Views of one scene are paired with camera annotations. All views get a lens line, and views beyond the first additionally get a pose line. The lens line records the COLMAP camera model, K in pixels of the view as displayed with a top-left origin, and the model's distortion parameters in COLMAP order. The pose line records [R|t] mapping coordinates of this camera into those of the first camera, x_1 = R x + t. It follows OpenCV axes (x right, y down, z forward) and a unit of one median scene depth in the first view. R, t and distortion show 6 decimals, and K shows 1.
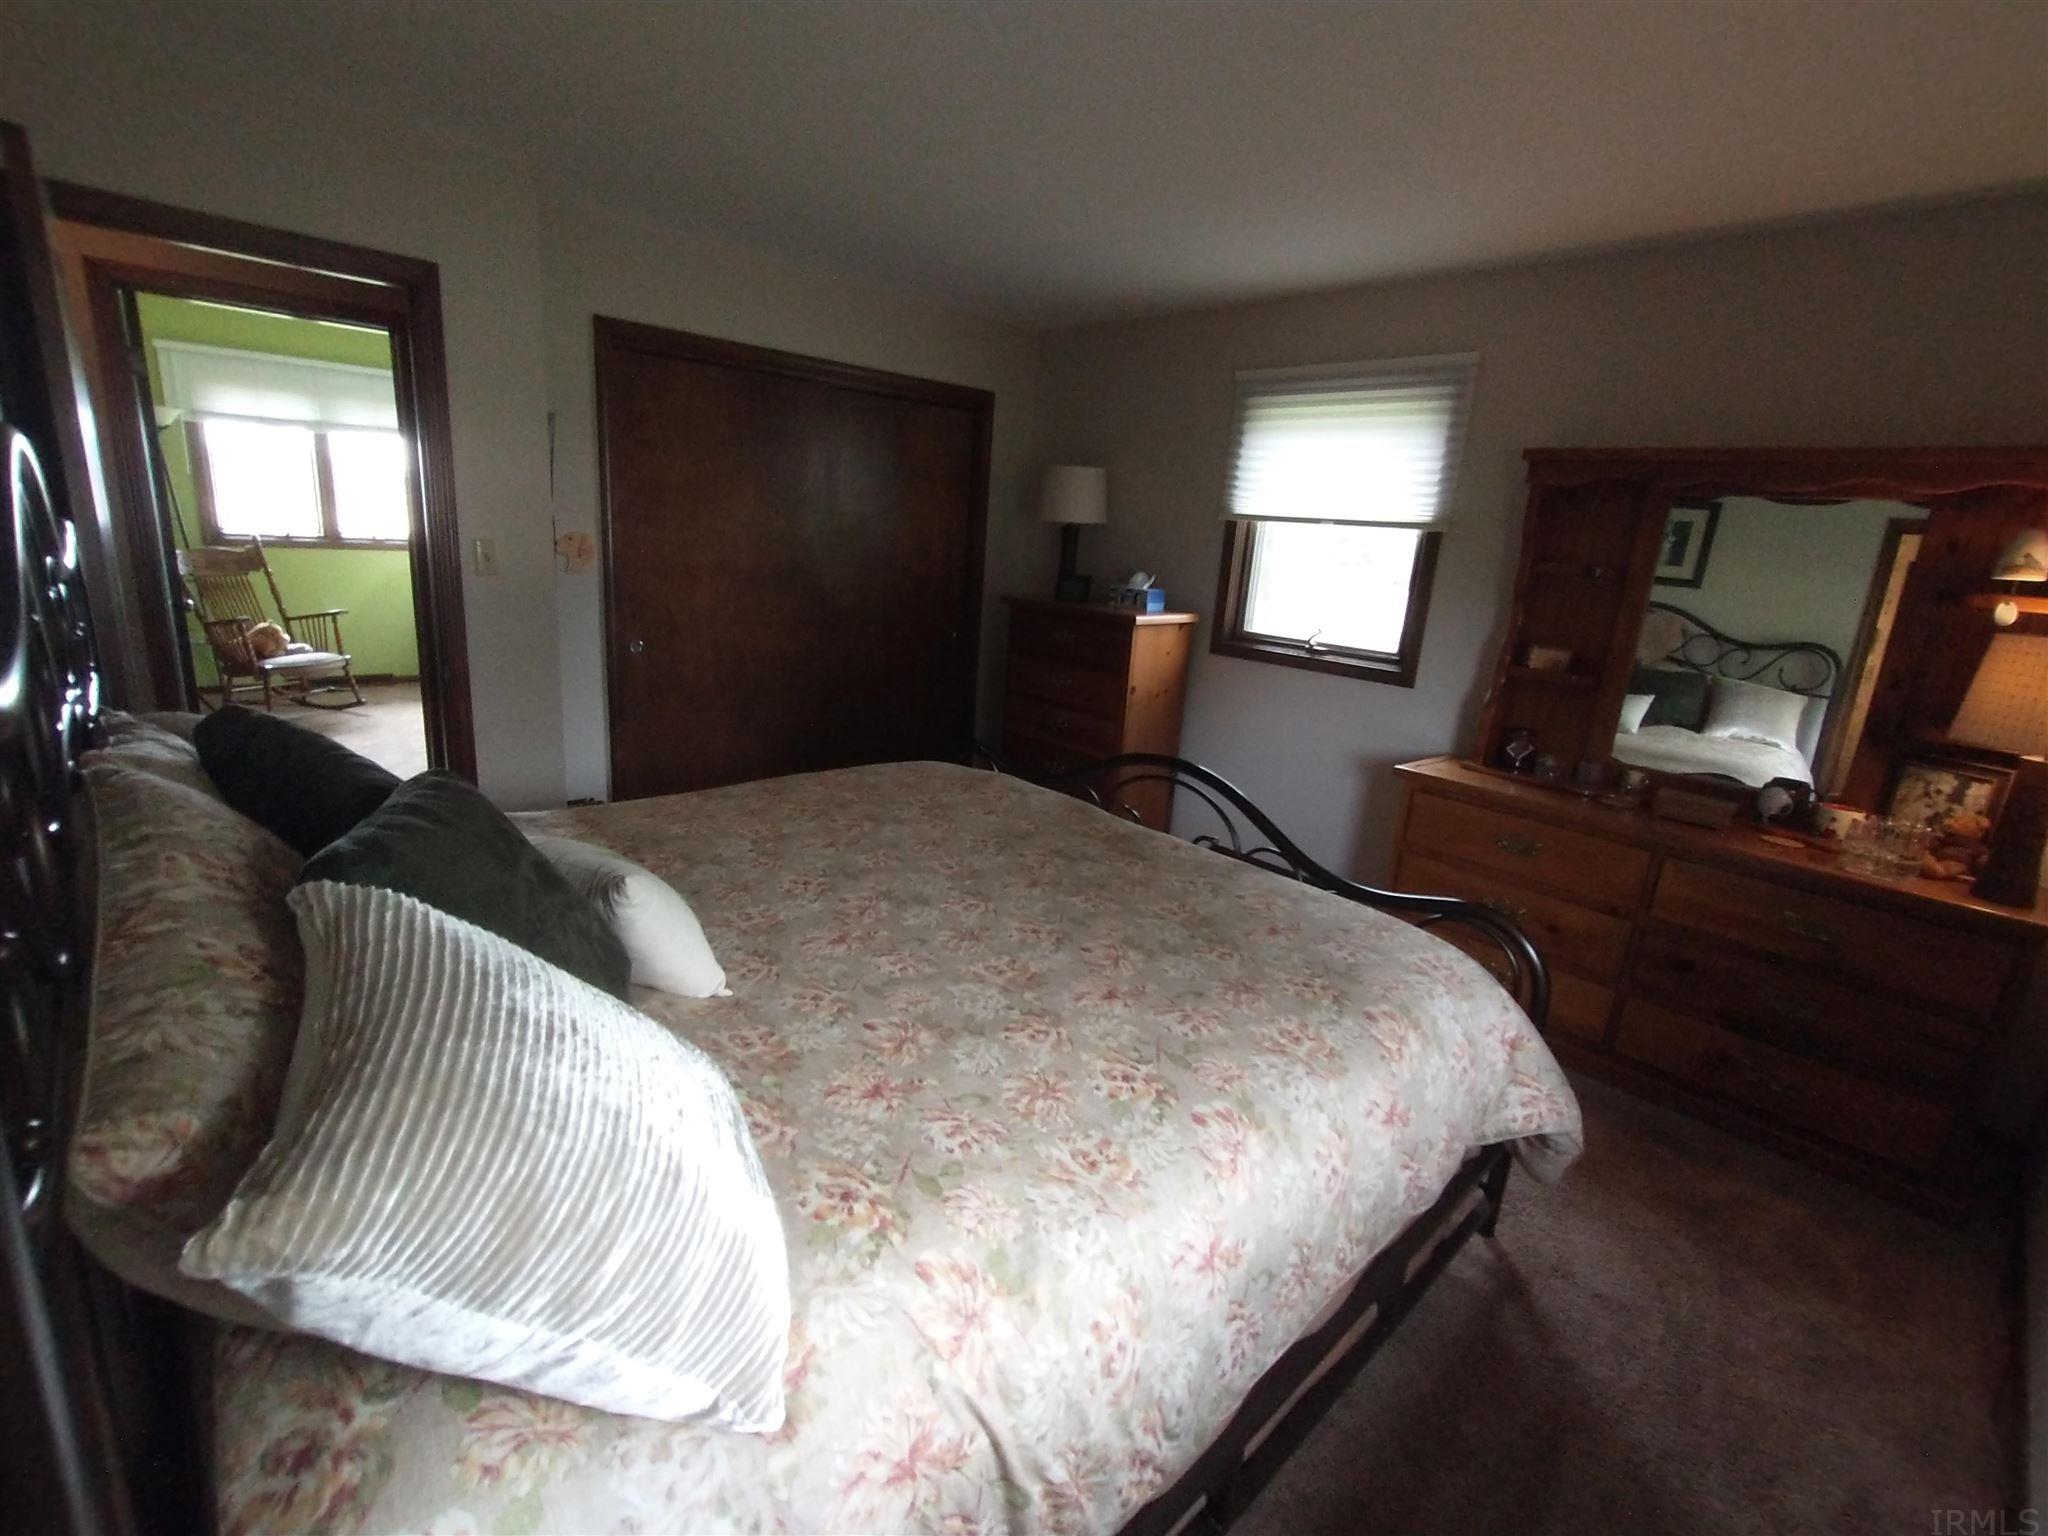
lens RADIAL K [[923.8, 0, 1014.4], [0, 923.8, 767.6], [0, 0, 1]] dist [-0.003985, 0.000120]
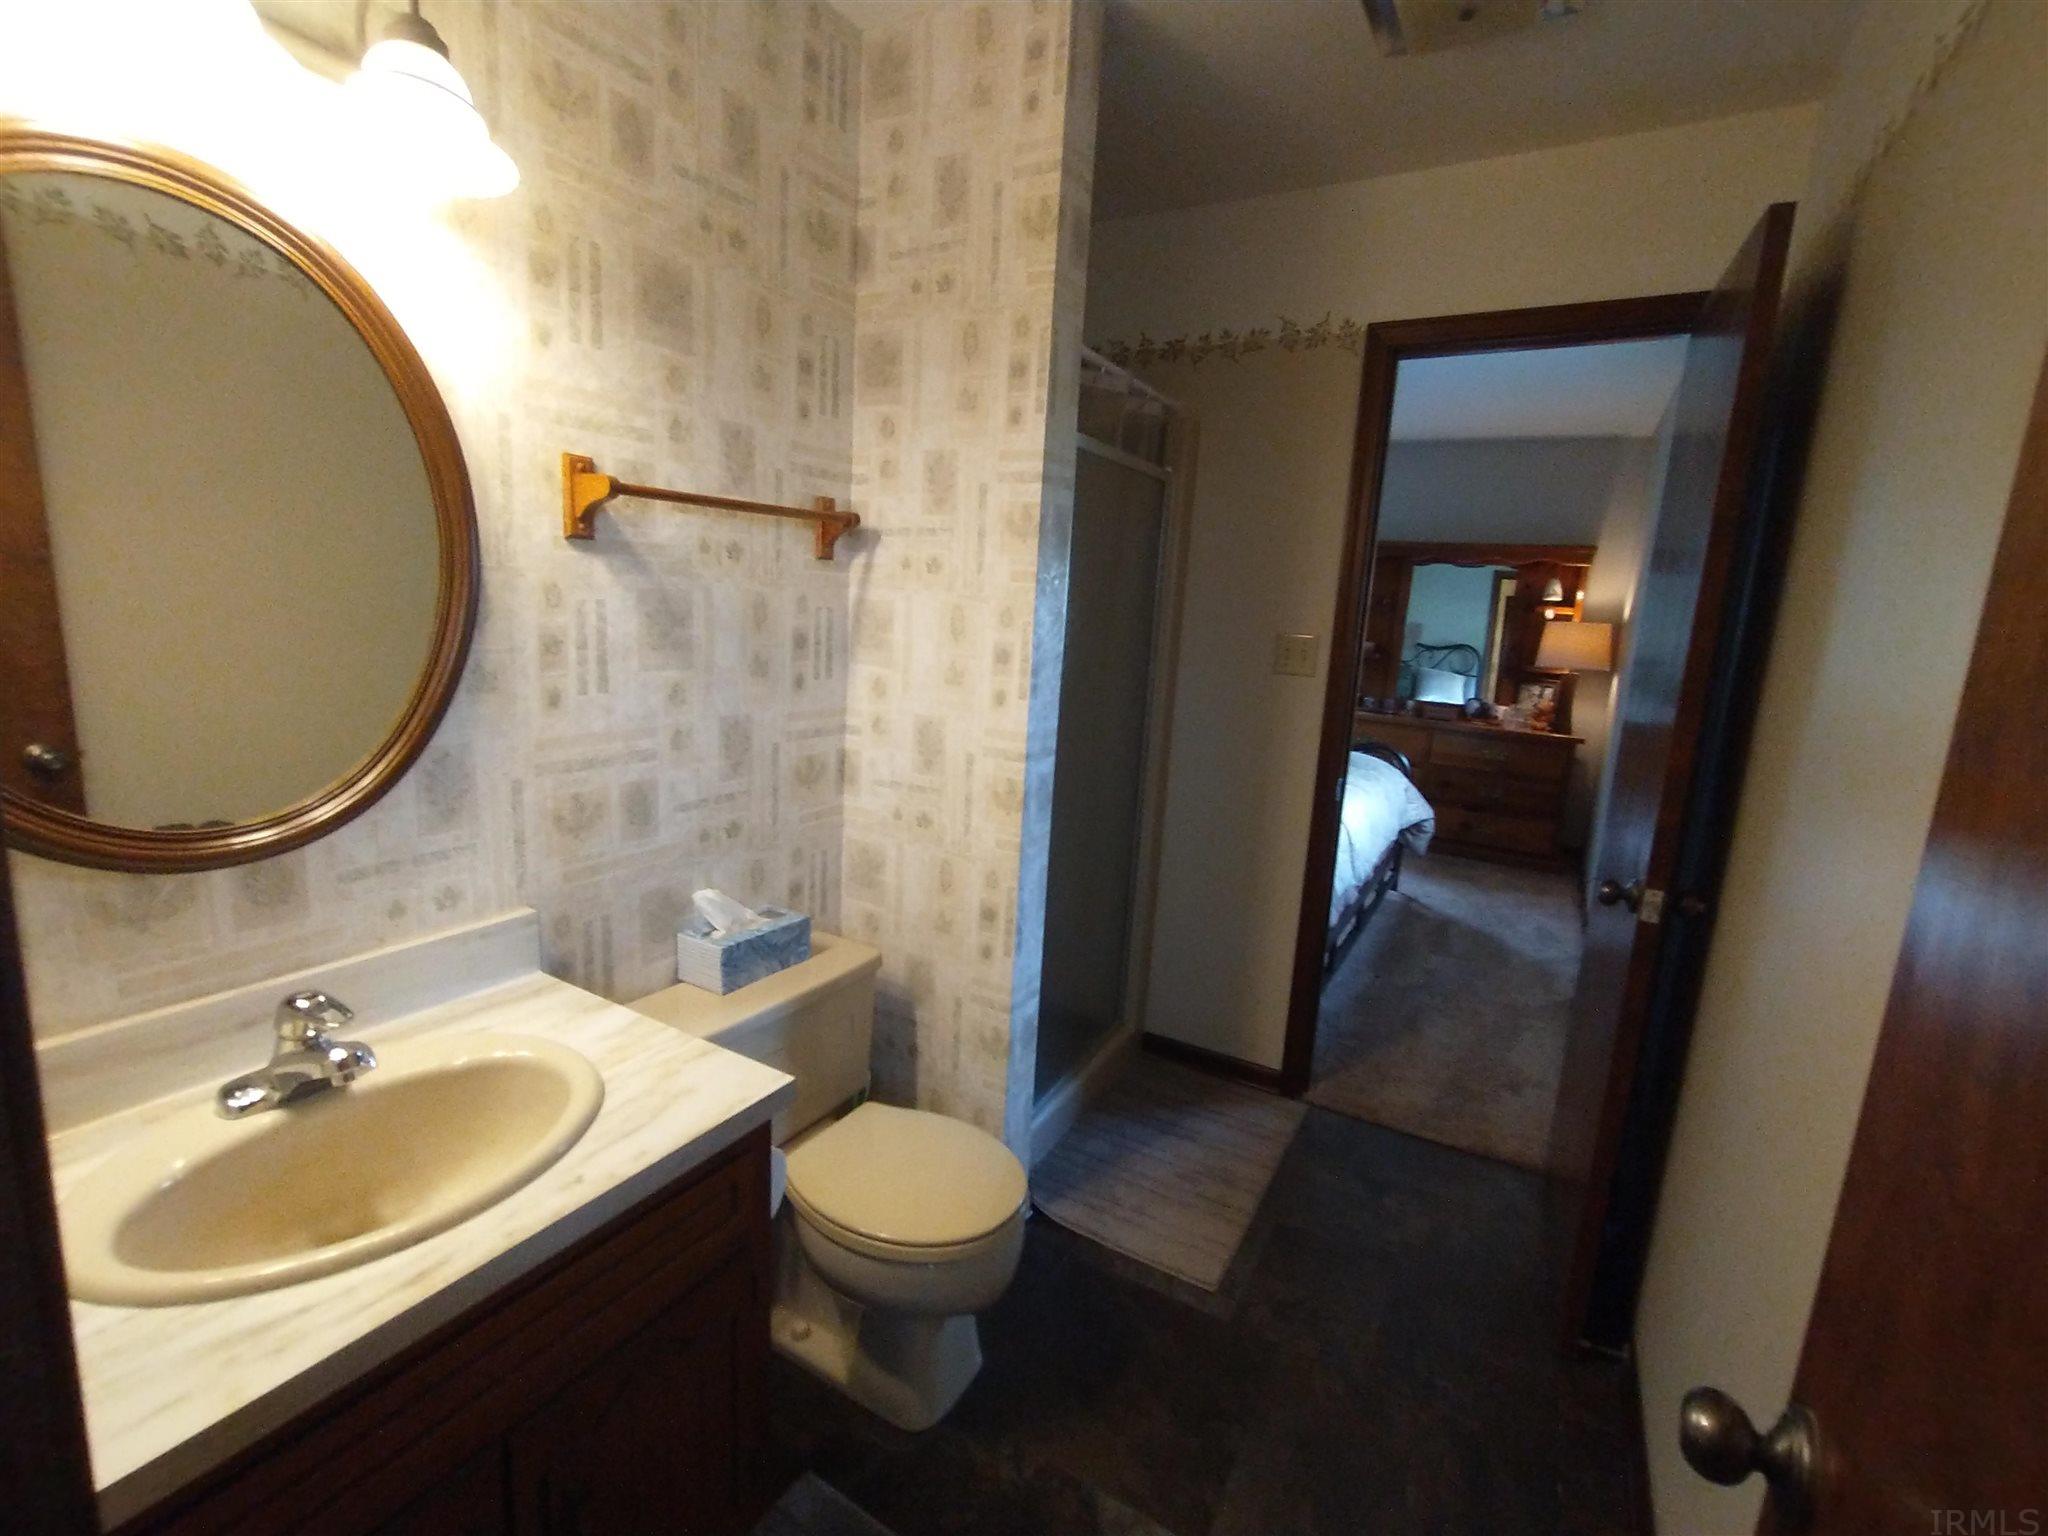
lens RADIAL K [[923.8, 0, 1014.4], [0, 923.8, 767.6], [0, 0, 1]] dist [-0.003985, 0.000120]
pose [[0.959596, -0.071030, 0.272270, -0.790528], [0.085967, 0.995356, -0.043317, 0.182657], [-0.267929, 0.064973, 0.961245, -0.765831]]
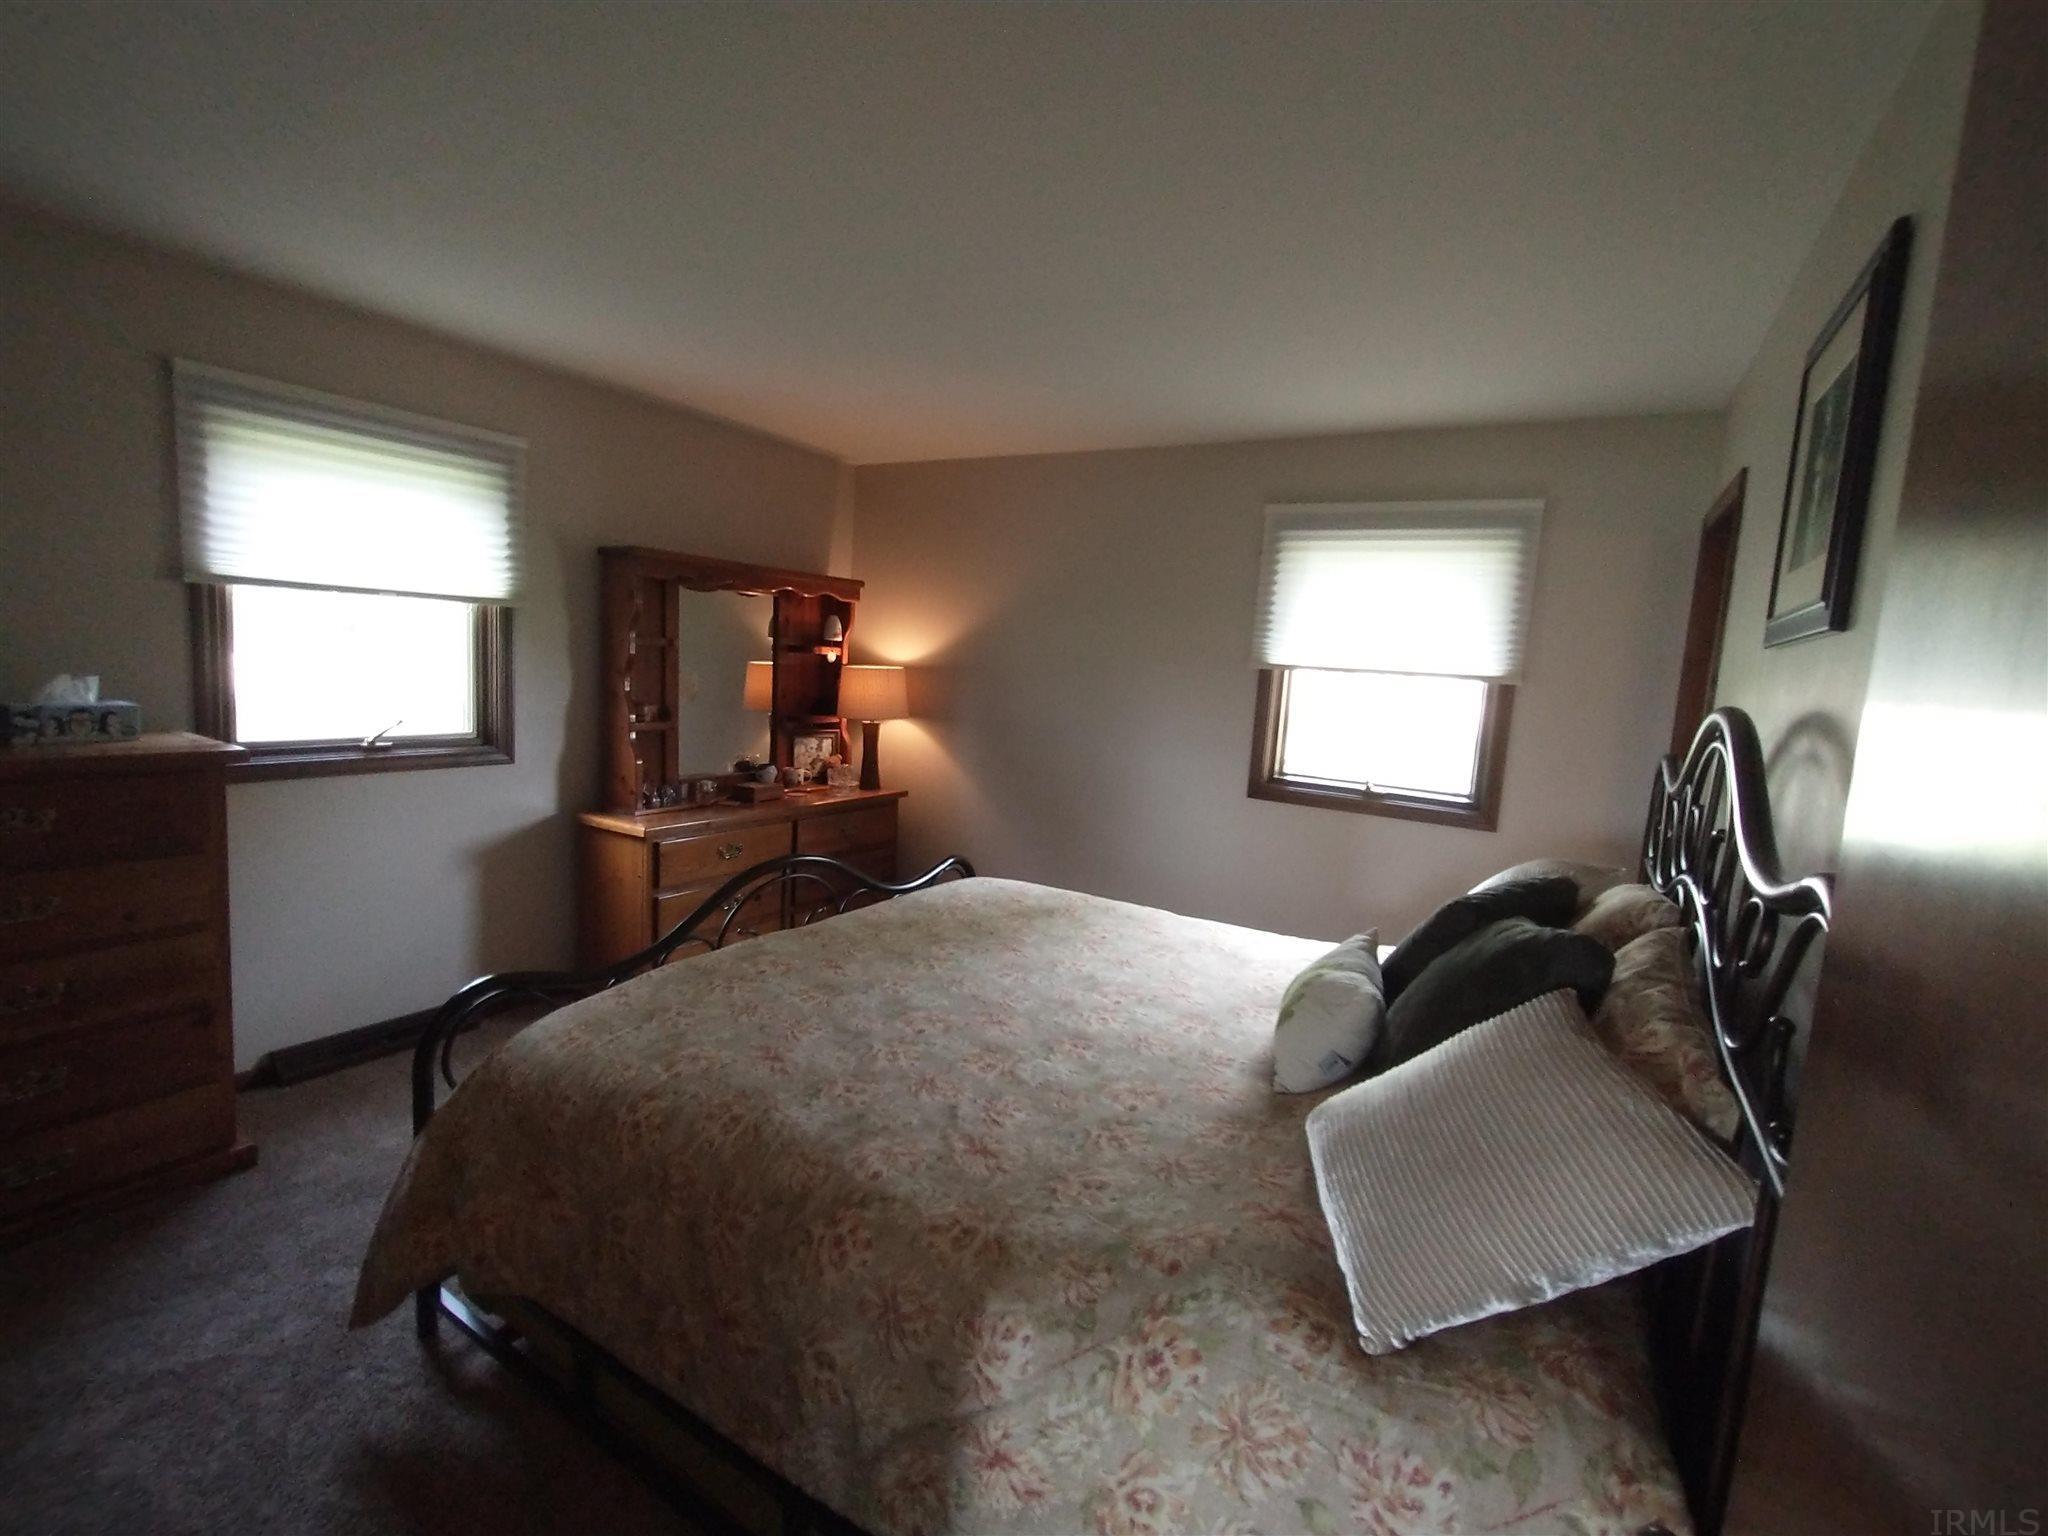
lens RADIAL K [[923.8, 0, 1014.4], [0, 923.8, 767.6], [0, 0, 1]] dist [-0.003985, 0.000120]
pose [[-0.264934, -0.206757, 0.941839, -0.878443], [0.162695, 0.953154, 0.255006, -0.337761], [-0.950442, 0.220793, -0.218885, 0.973159]]
